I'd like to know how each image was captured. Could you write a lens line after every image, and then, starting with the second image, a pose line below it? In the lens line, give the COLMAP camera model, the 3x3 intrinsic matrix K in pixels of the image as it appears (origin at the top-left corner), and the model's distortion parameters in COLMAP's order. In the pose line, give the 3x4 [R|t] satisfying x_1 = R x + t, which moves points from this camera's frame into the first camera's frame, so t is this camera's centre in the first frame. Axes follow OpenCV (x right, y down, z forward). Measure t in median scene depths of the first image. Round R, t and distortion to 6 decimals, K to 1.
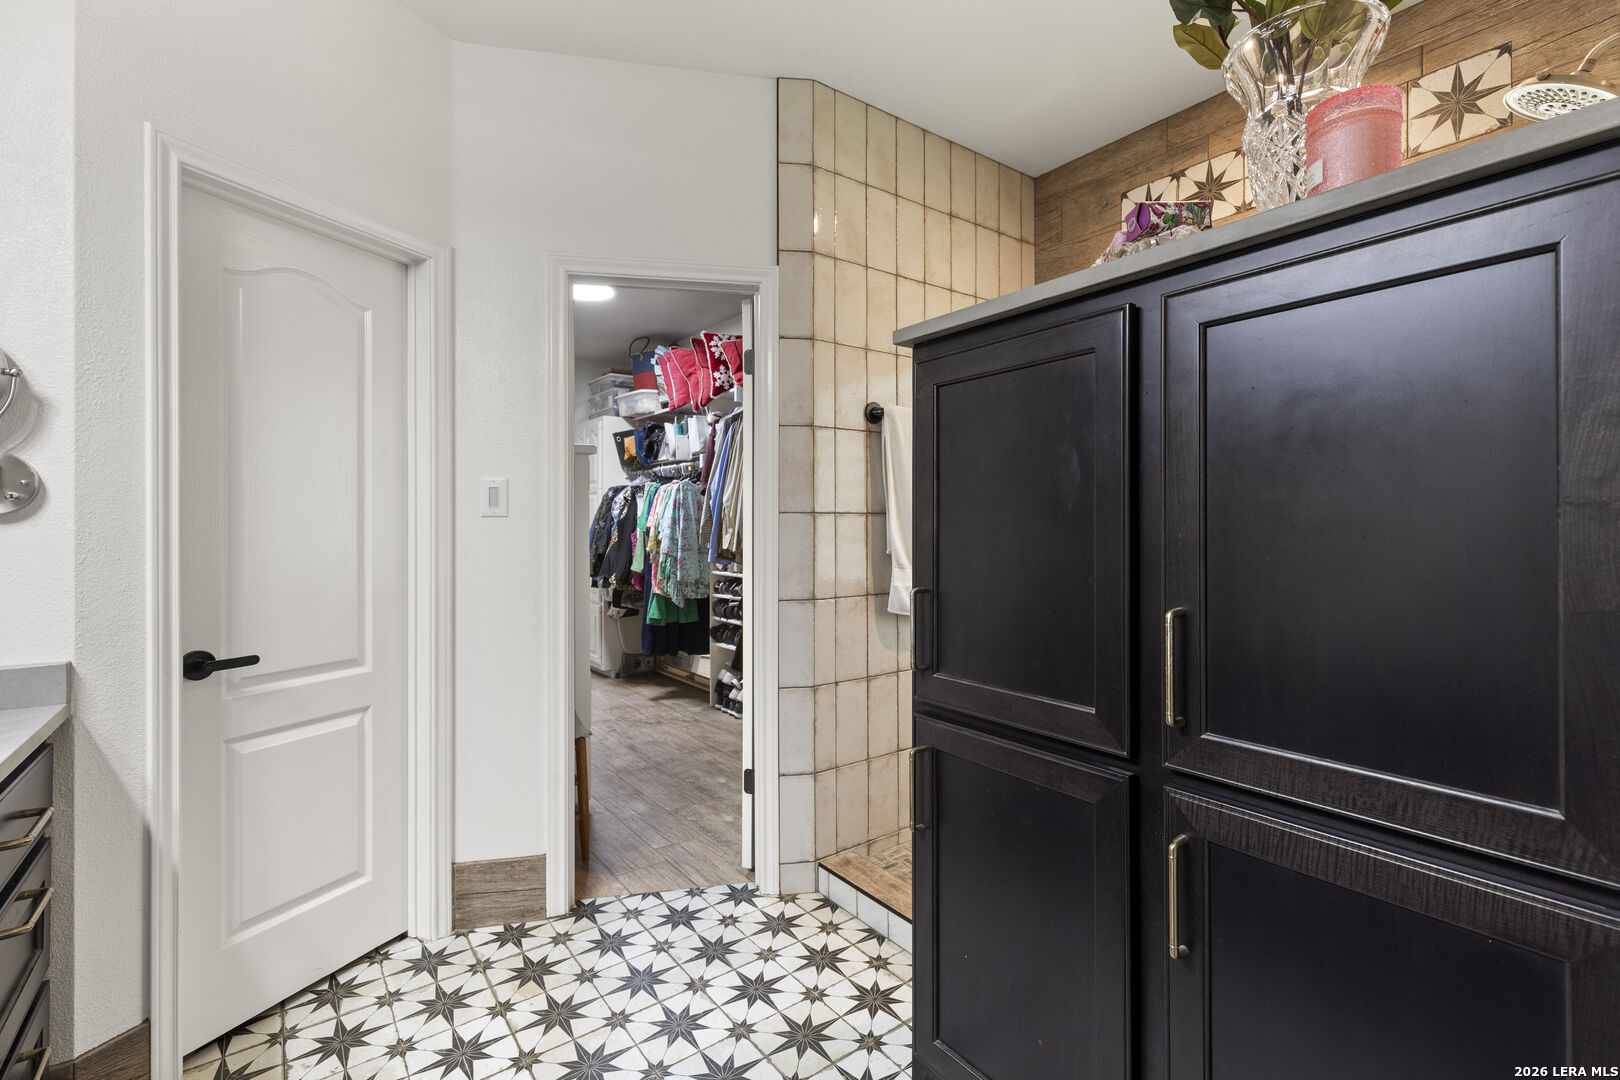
lens RADIAL K [[735.0, 0, 814.4], [0, 735.0, 549.6], [0, 0, 1]] dist [0.003128, -0.000602]
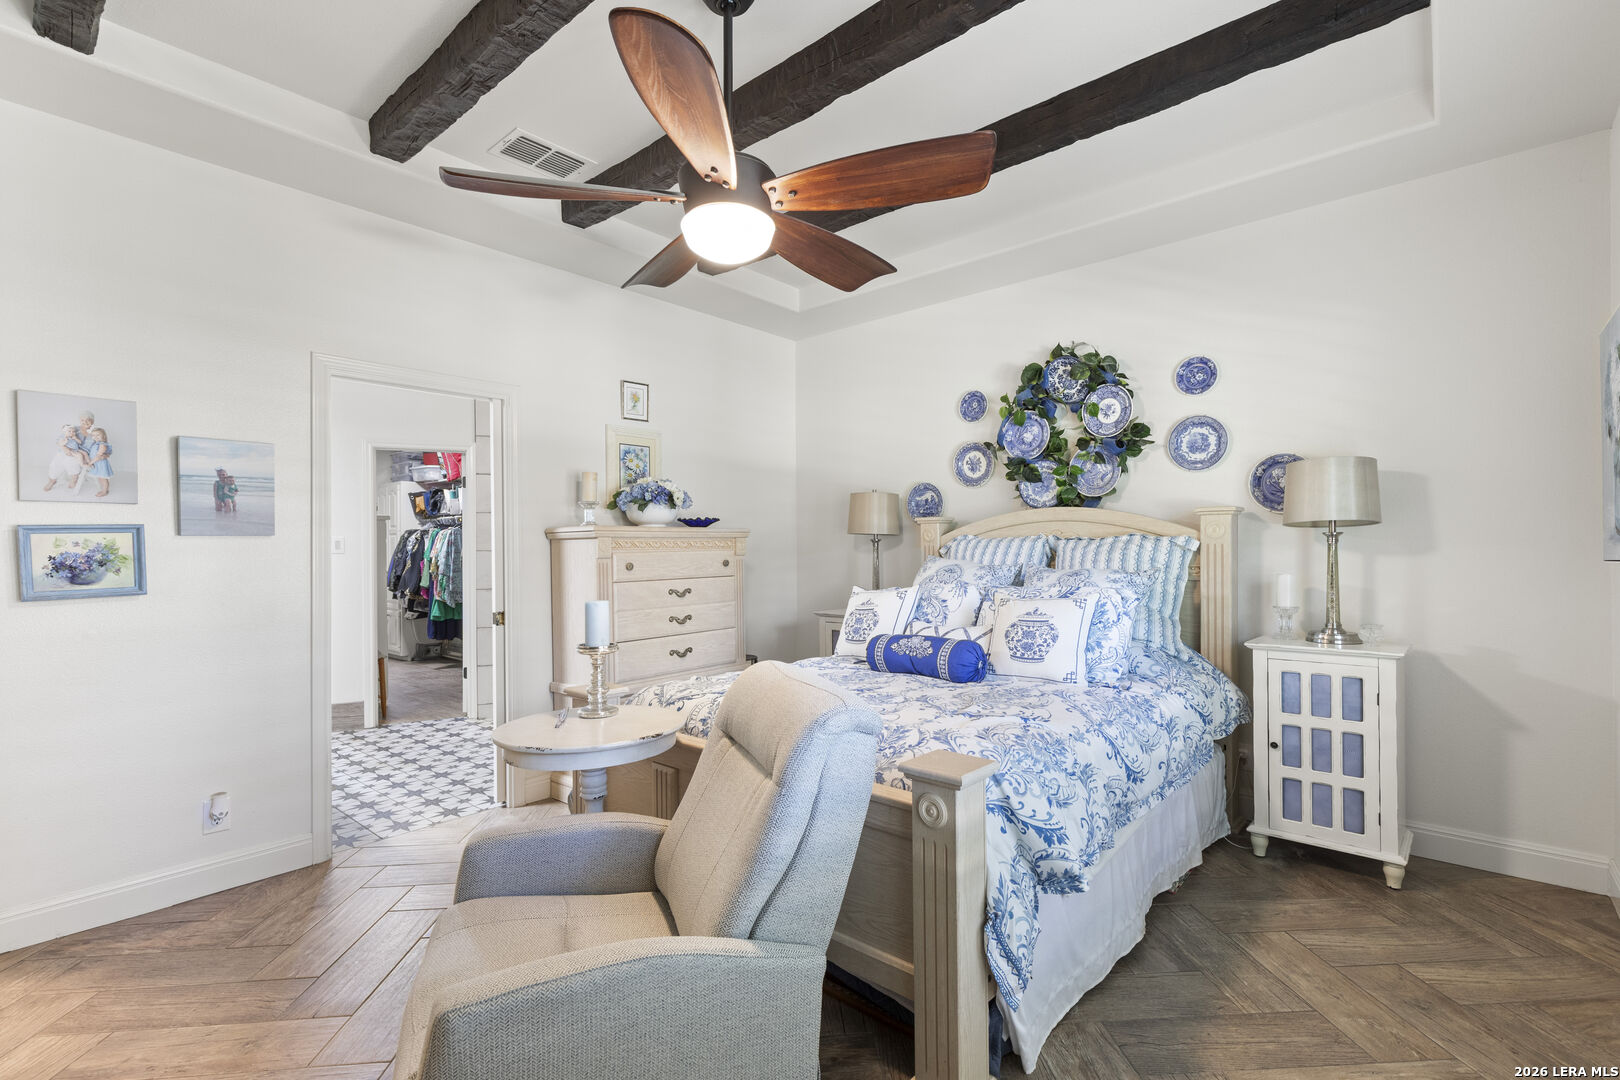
lens RADIAL K [[735.0, 0, 814.4], [0, 735.0, 549.6], [0, 0, 1]] dist [0.003128, -0.000602]
pose [[0.976914, -0.013908, 0.213178, 0.218735], [0.020507, 0.999375, -0.028779, 0.013485], [-0.212645, 0.032486, 0.976589, -0.647891]]
